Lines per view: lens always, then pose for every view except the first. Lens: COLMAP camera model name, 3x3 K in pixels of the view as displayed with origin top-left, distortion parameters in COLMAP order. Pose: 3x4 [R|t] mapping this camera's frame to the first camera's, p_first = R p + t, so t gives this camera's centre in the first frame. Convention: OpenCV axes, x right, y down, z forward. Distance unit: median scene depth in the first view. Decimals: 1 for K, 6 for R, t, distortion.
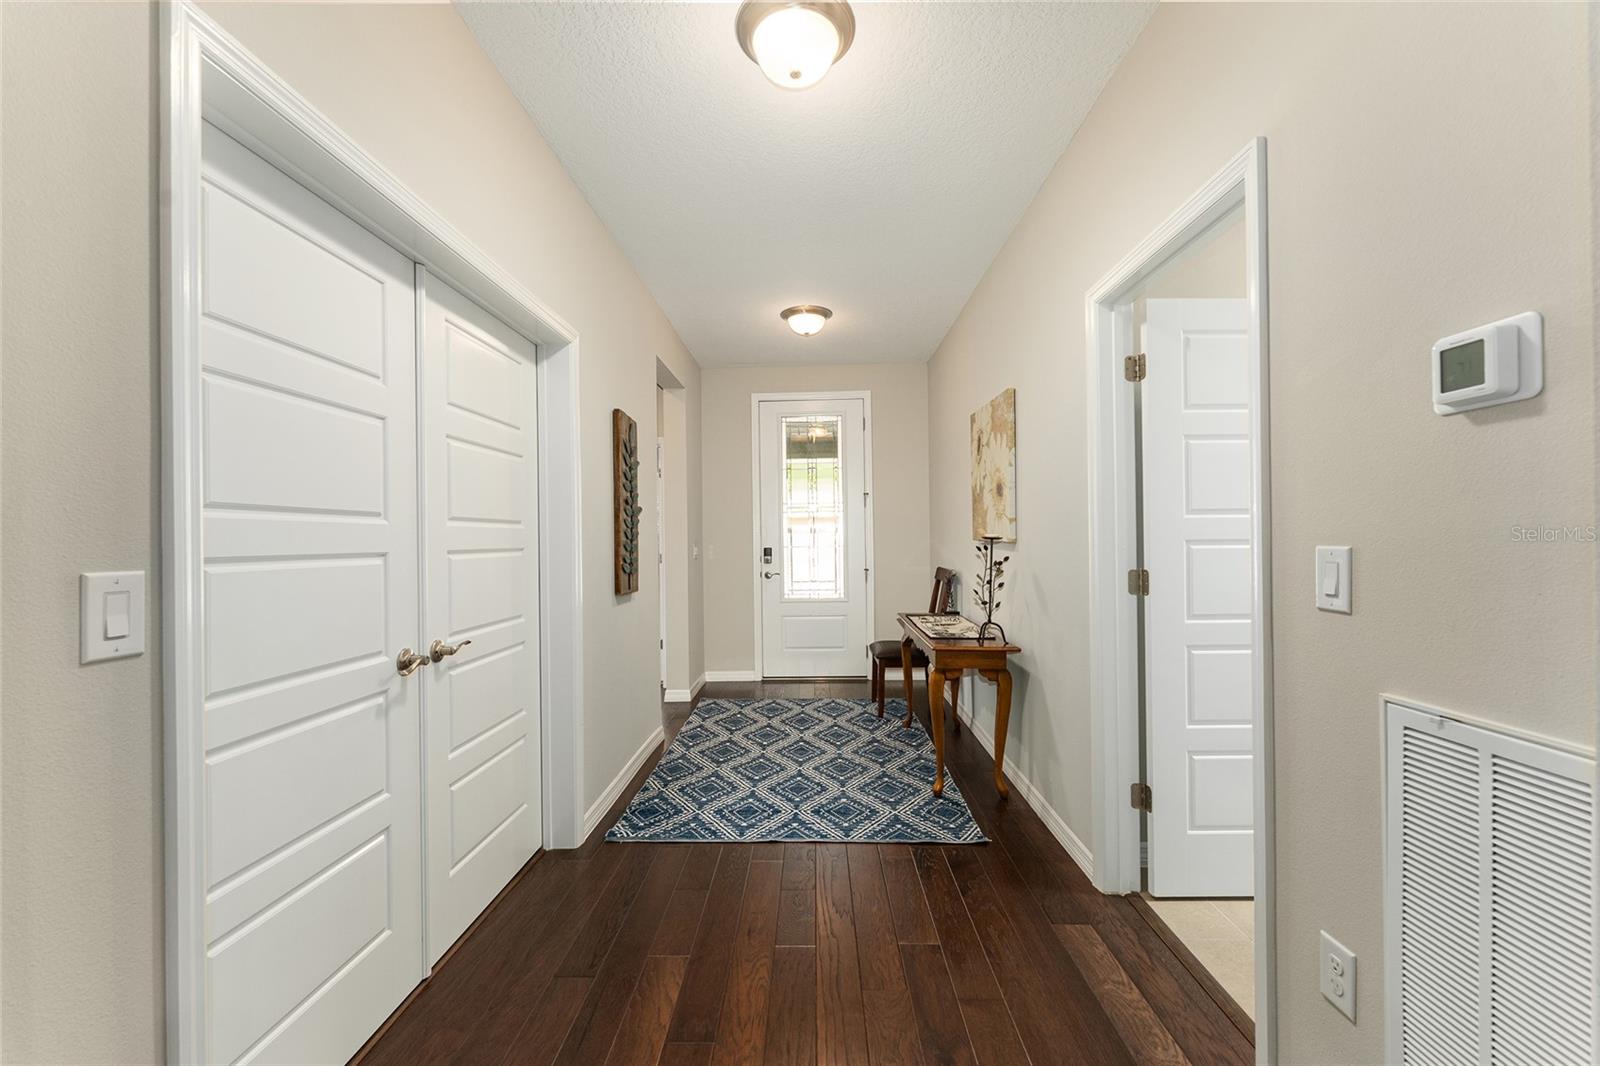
lens RADIAL K [[639.4, 0, 805.1], [0, 639.4, 533.4], [0, 0, 1]] dist [-0.004614, 0.000096]
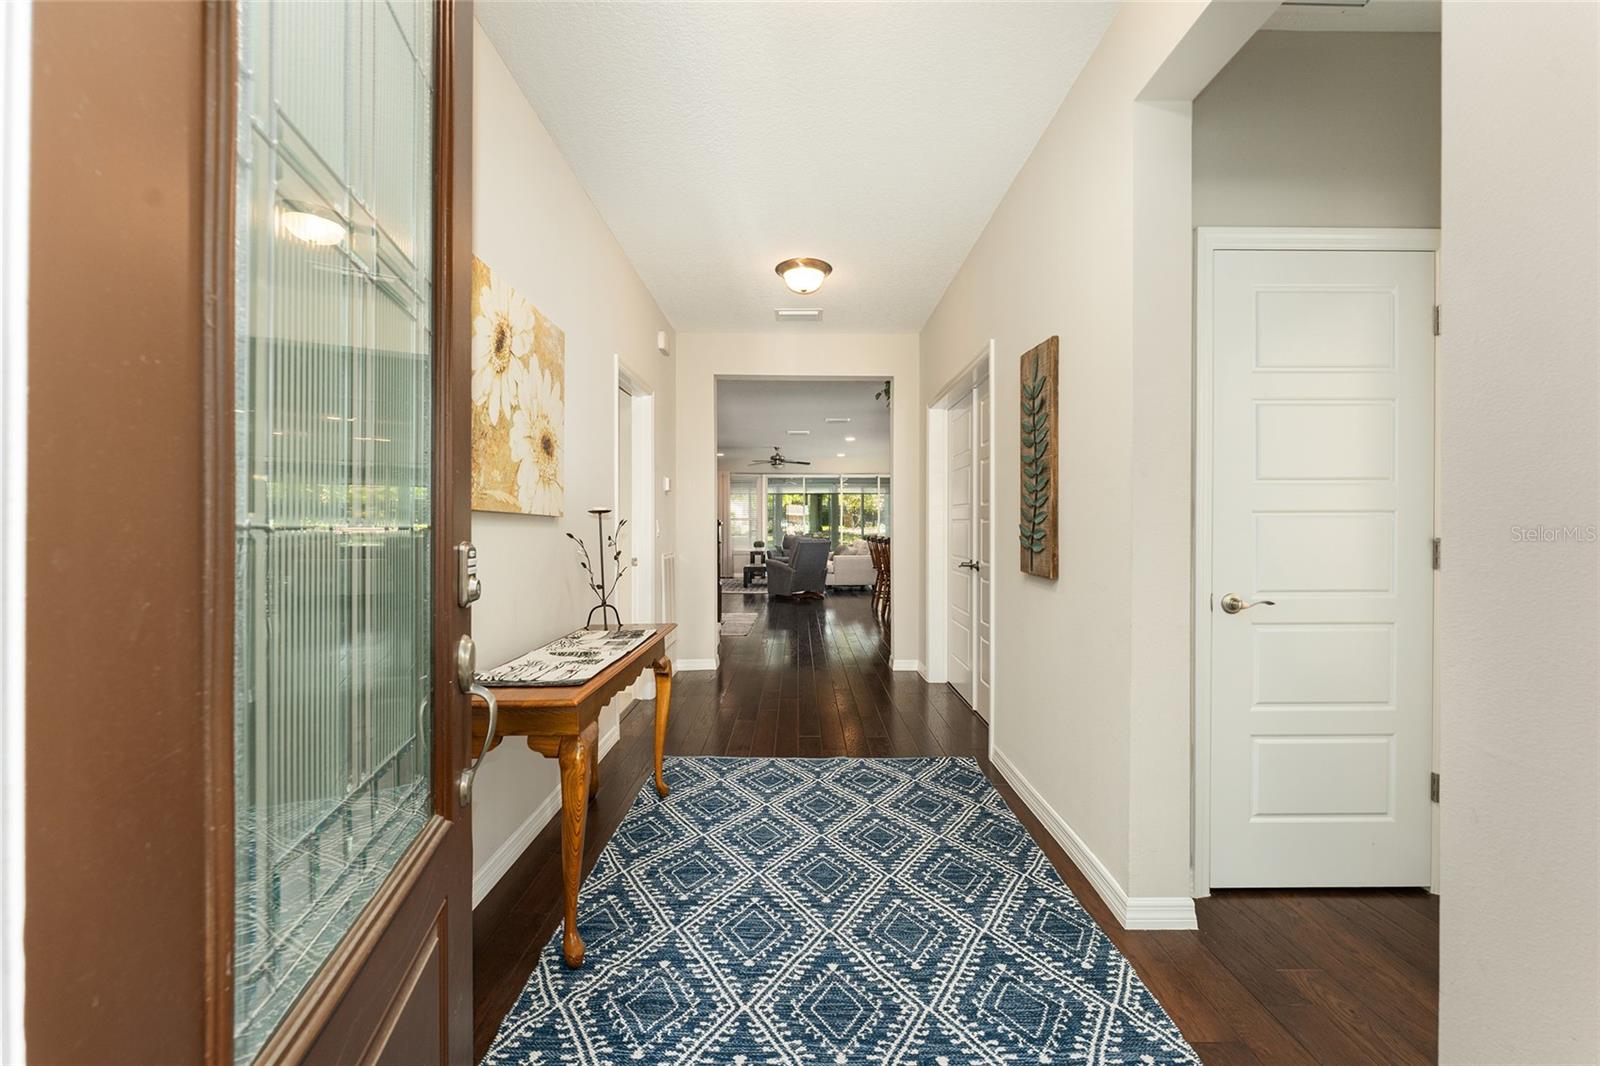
lens RADIAL K [[639.4, 0, 801.1], [0, 639.4, 530.2], [0, 0, 1]] dist [-0.004614, 0.000096]
pose [[-0.999689, 0.014649, -0.020198, 0.024772], [0.014687, 0.999891, -0.001731, 0.037563], [0.020170, -0.002027, -0.999795, 1.837353]]
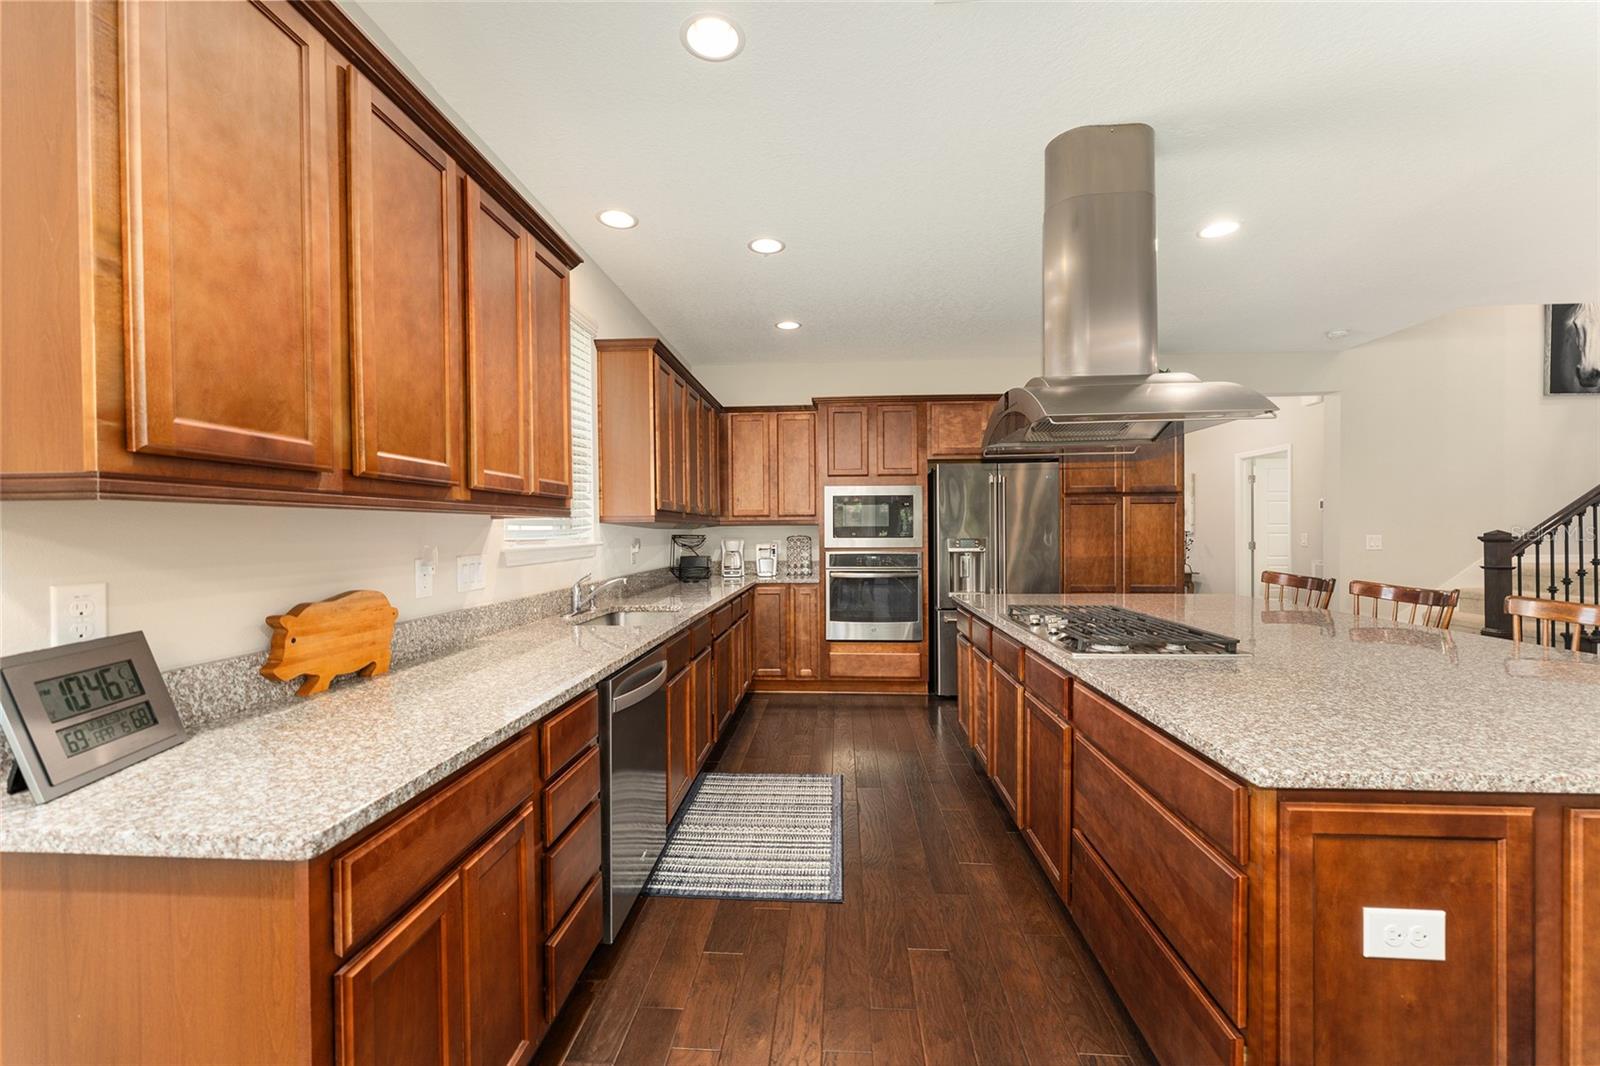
lens RADIAL K [[639.4, 0, 795.6], [0, 639.4, 532.7], [0, 0, 1]] dist [-0.004614, 0.000096]
pose [[0.998684, 0.008204, -0.050625, -1.064562], [-0.007864, 0.999945, 0.006926, 0.005052], [0.050679, -0.006519, 0.998694, -1.535619]]
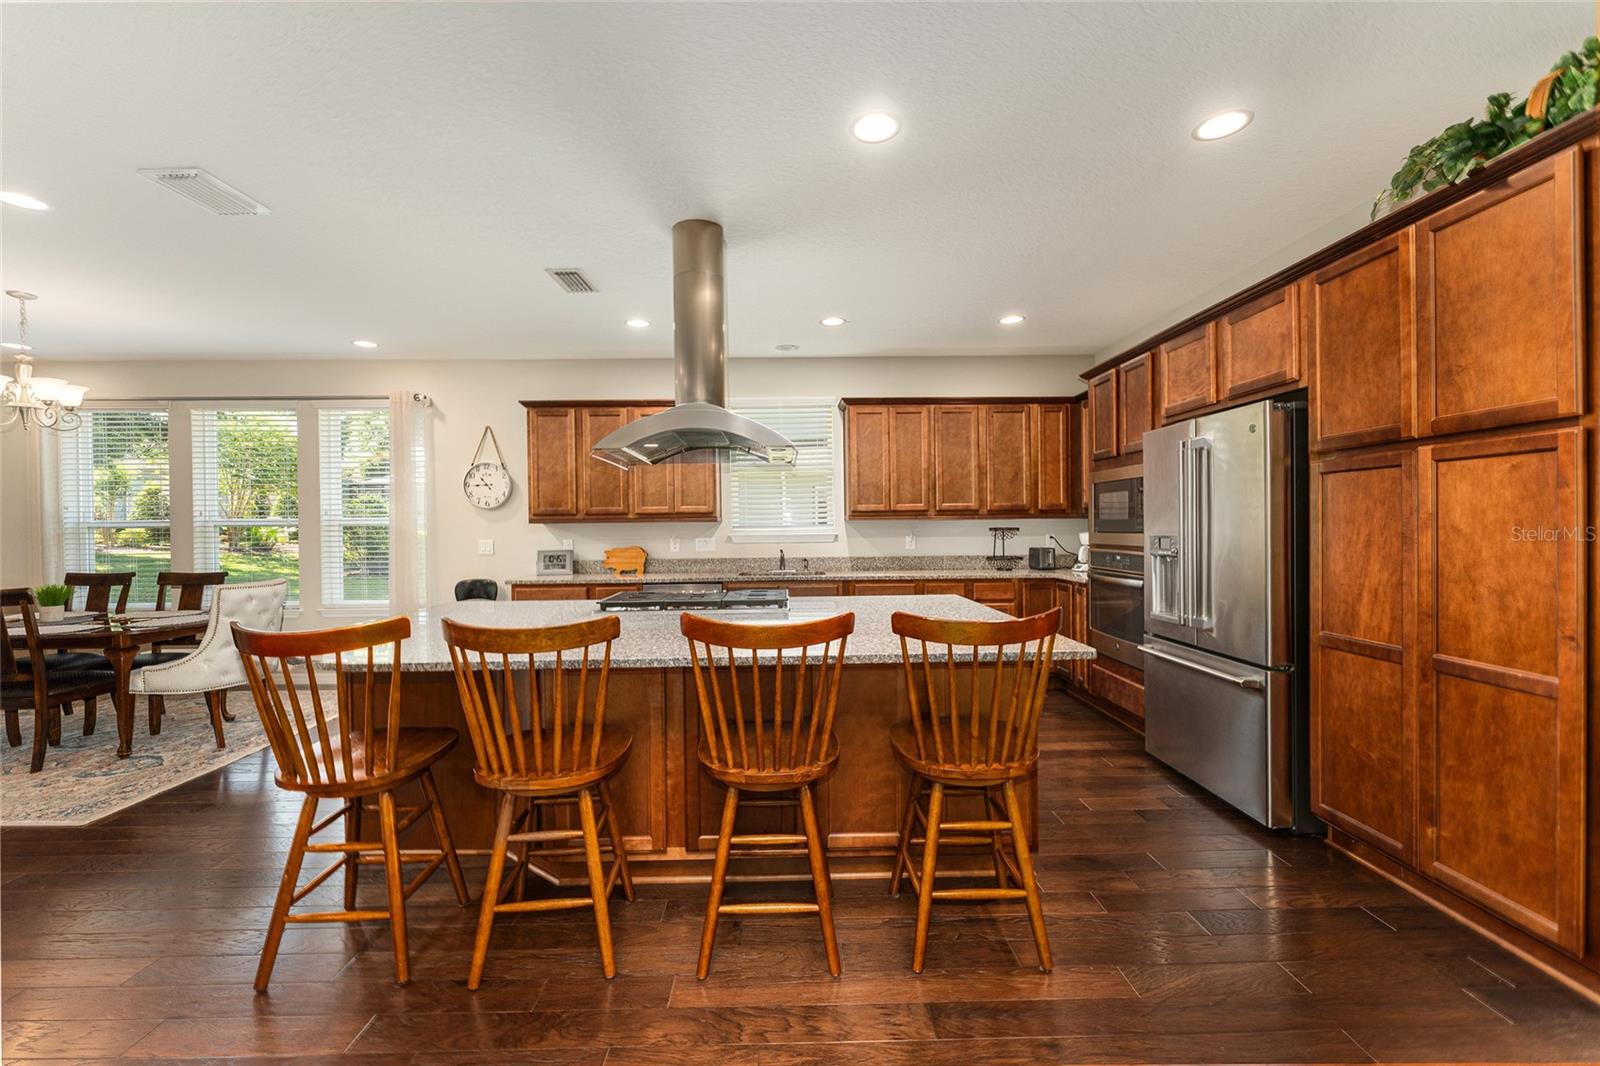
lens RADIAL K [[639.4, 0, 792.6], [0, 639.4, 530.9], [0, 0, 1]] dist [-0.004614, 0.000096]
pose [[0.025208, 0.021755, -0.999445, 0.207768], [0.014256, 0.999654, 0.022119, -0.012599], [0.999581, -0.014805, 0.024889, -0.683752]]
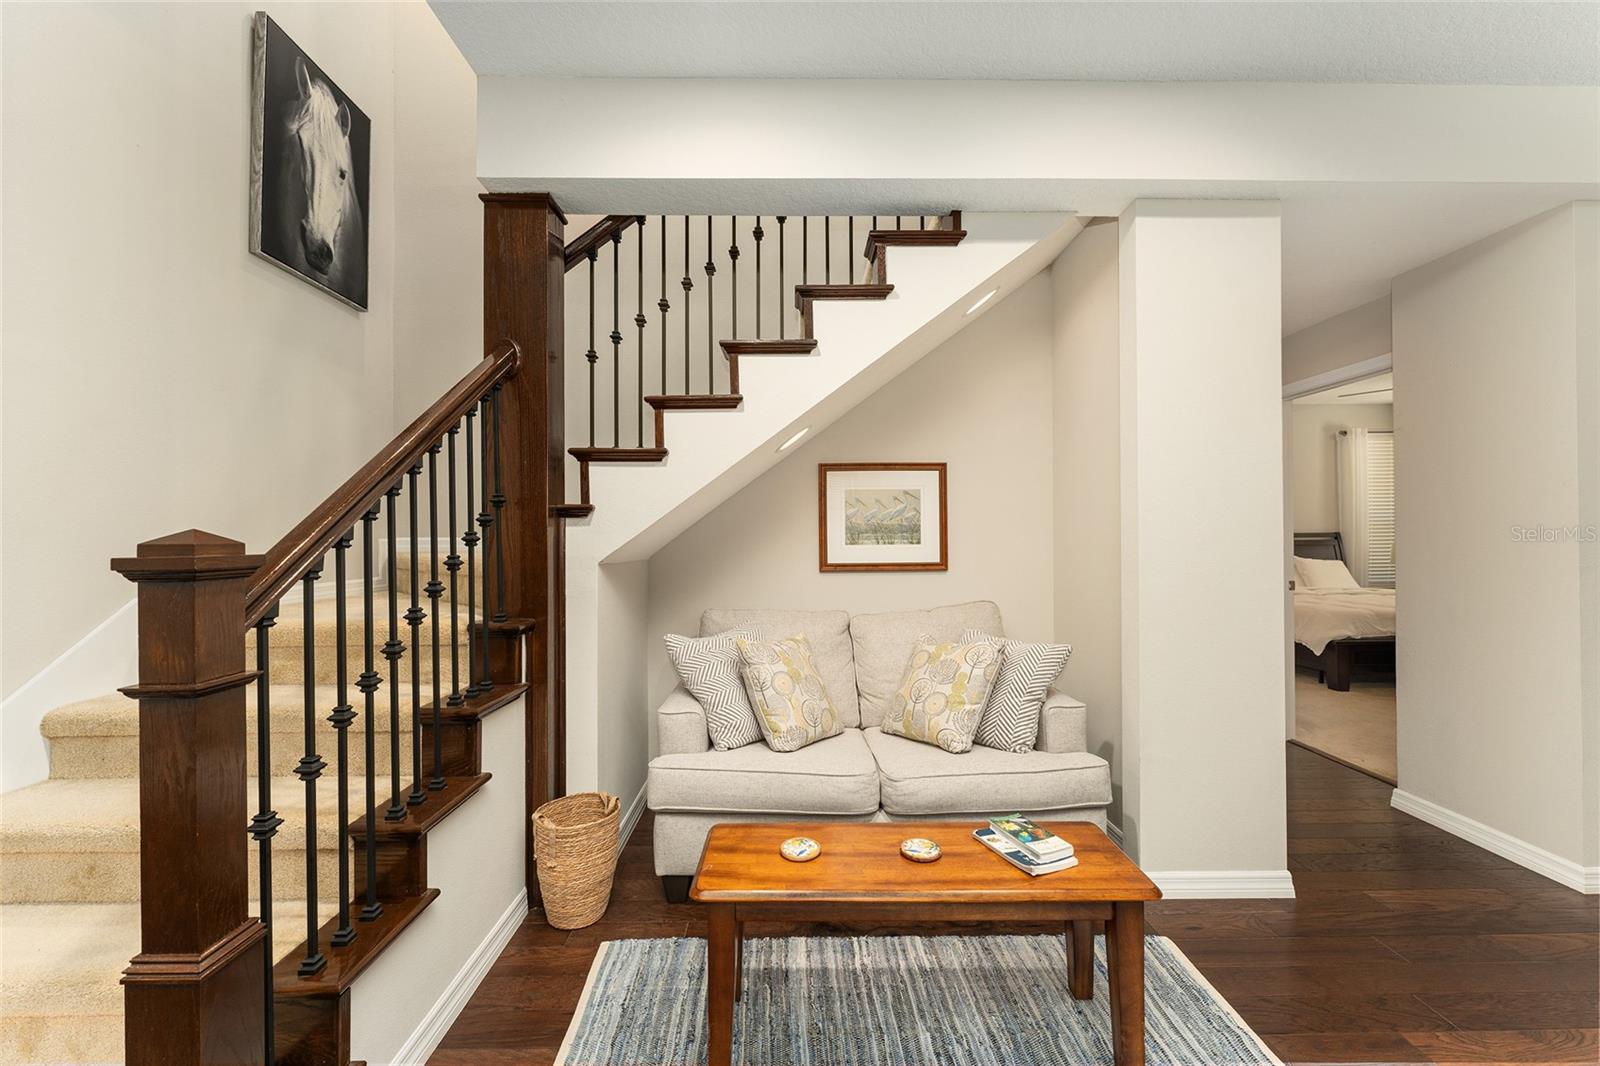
lens RADIAL K [[639.4, 0, 791.0], [0, 639.4, 536.9], [0, 0, 1]] dist [-0.004614, 0.000096]
pose [[-0.021996, 0.016806, 0.999617, -0.049584], [0.002407, 0.999857, -0.016757, 0.006172], [-0.999755, 0.002037, -0.022033, -0.485657]]
